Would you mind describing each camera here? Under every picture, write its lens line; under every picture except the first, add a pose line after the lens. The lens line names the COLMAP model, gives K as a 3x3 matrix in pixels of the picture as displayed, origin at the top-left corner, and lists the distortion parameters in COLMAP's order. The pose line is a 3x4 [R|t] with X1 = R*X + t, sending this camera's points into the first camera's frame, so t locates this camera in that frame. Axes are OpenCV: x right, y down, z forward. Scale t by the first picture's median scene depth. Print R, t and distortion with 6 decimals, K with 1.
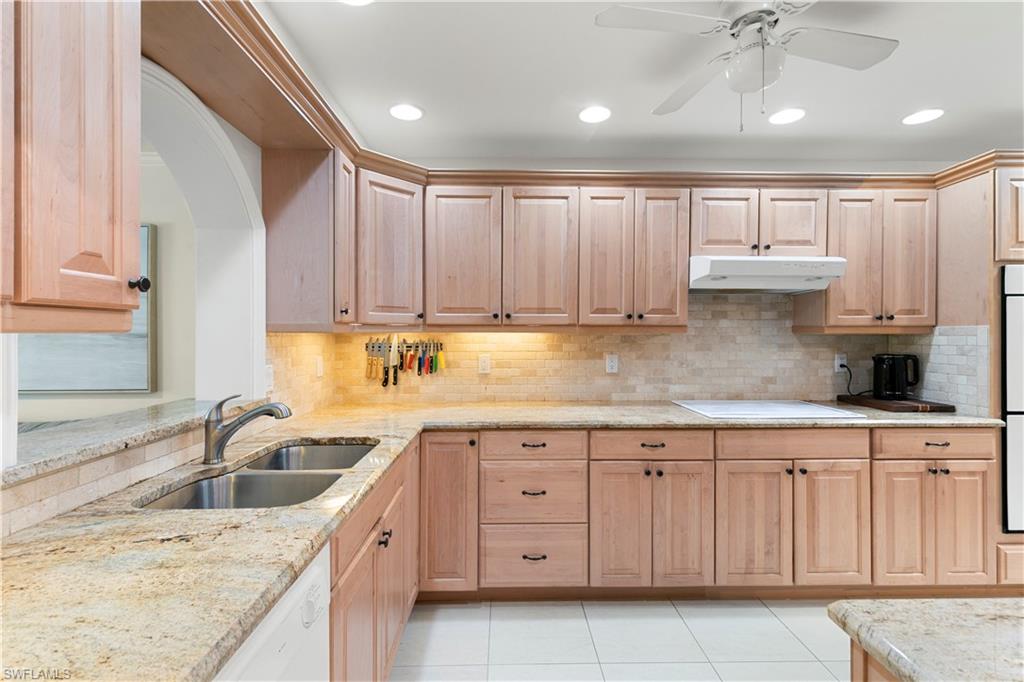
lens RADIAL K [[461.7, 0, 511.9], [0, 461.7, 331.5], [0, 0, 1]] dist [0.006776, -0.000881]
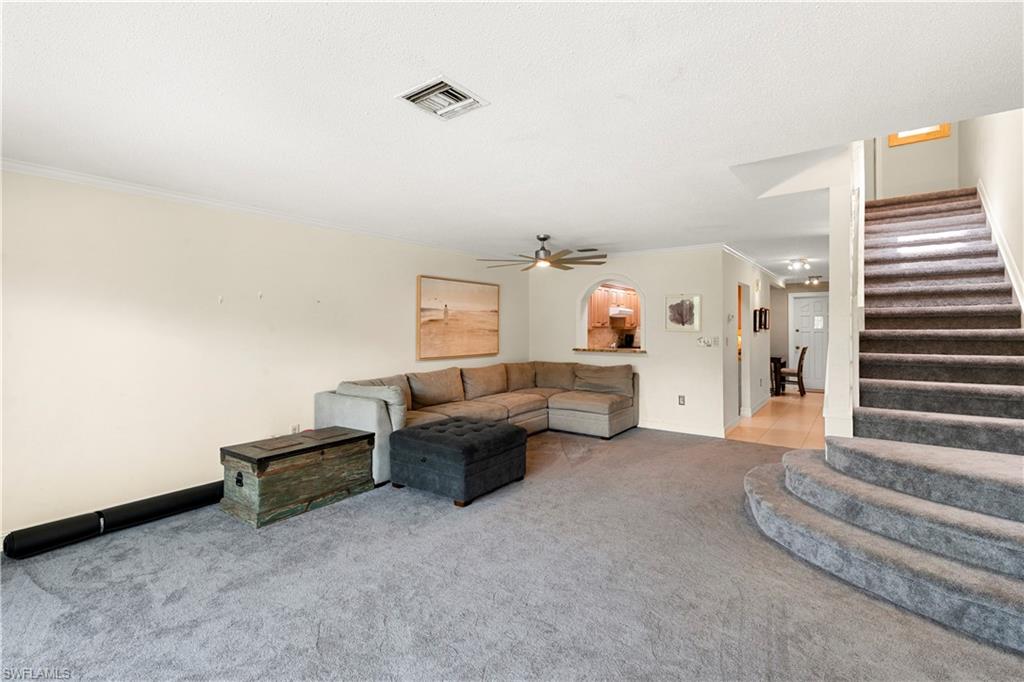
lens RADIAL K [[467.9, 0, 514.3], [0, 467.9, 308.0], [0, 0, 1]] dist [0.001631, -0.000320]
pose [[0.609154, 0.028391, 0.792543, -2.869977], [0.000269, 0.999352, -0.036007, -0.029633], [-0.793052, 0.022147, 0.608752, -0.596499]]
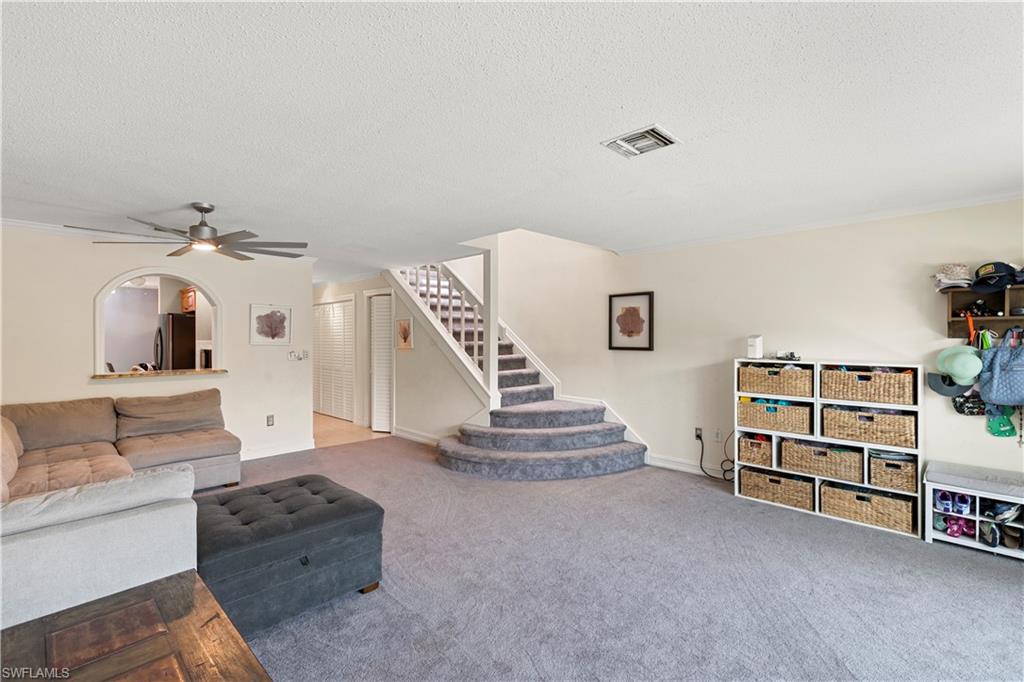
lens RADIAL K [[461.7, 0, 511.9], [0, 461.7, 331.5], [0, 0, 1]] dist [0.006776, -0.000881]
pose [[-0.702035, 0.009901, 0.712074, -2.770597], [-0.002289, 0.999867, -0.016159, -0.028141], [-0.712139, -0.012974, -0.701919, 0.888624]]
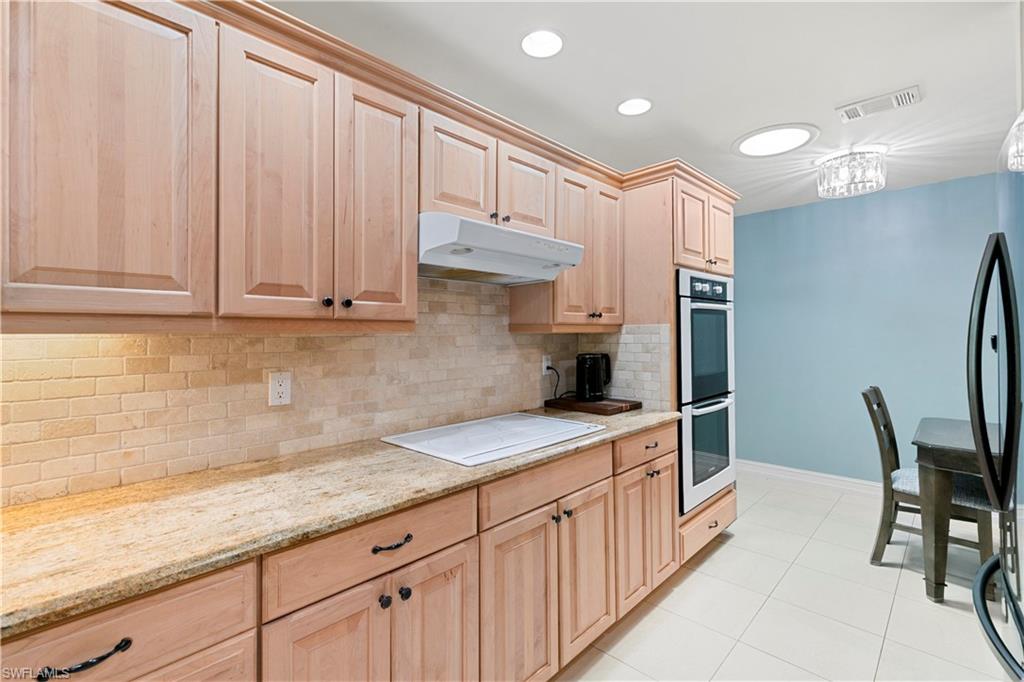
lens RADIAL K [[461.7, 0, 511.9], [0, 461.7, 331.5], [0, 0, 1]] dist [0.006776, -0.000881]
pose [[0.708336, -0.002668, 0.705871, 0.024312], [0.003562, 0.999994, 0.000205, 0.002226], [-0.705867, 0.002369, 0.708341, 0.454263]]
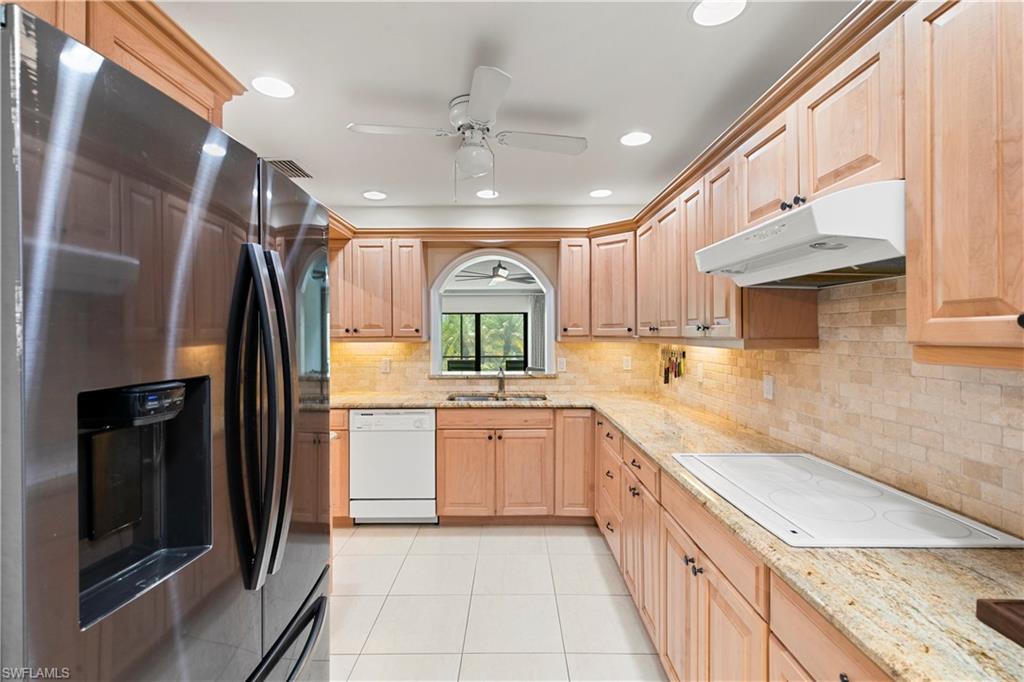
lens RADIAL K [[460.6, 0, 511.8], [0, 460.6, 335.9], [0, 0, 1]] dist [0.007334, -0.000373]
pose [[-0.021218, 0.004738, -0.999764, 1.096801], [0.006059, 0.999971, 0.004611, -0.023149], [0.999757, -0.005959, -0.021246, 0.656153]]
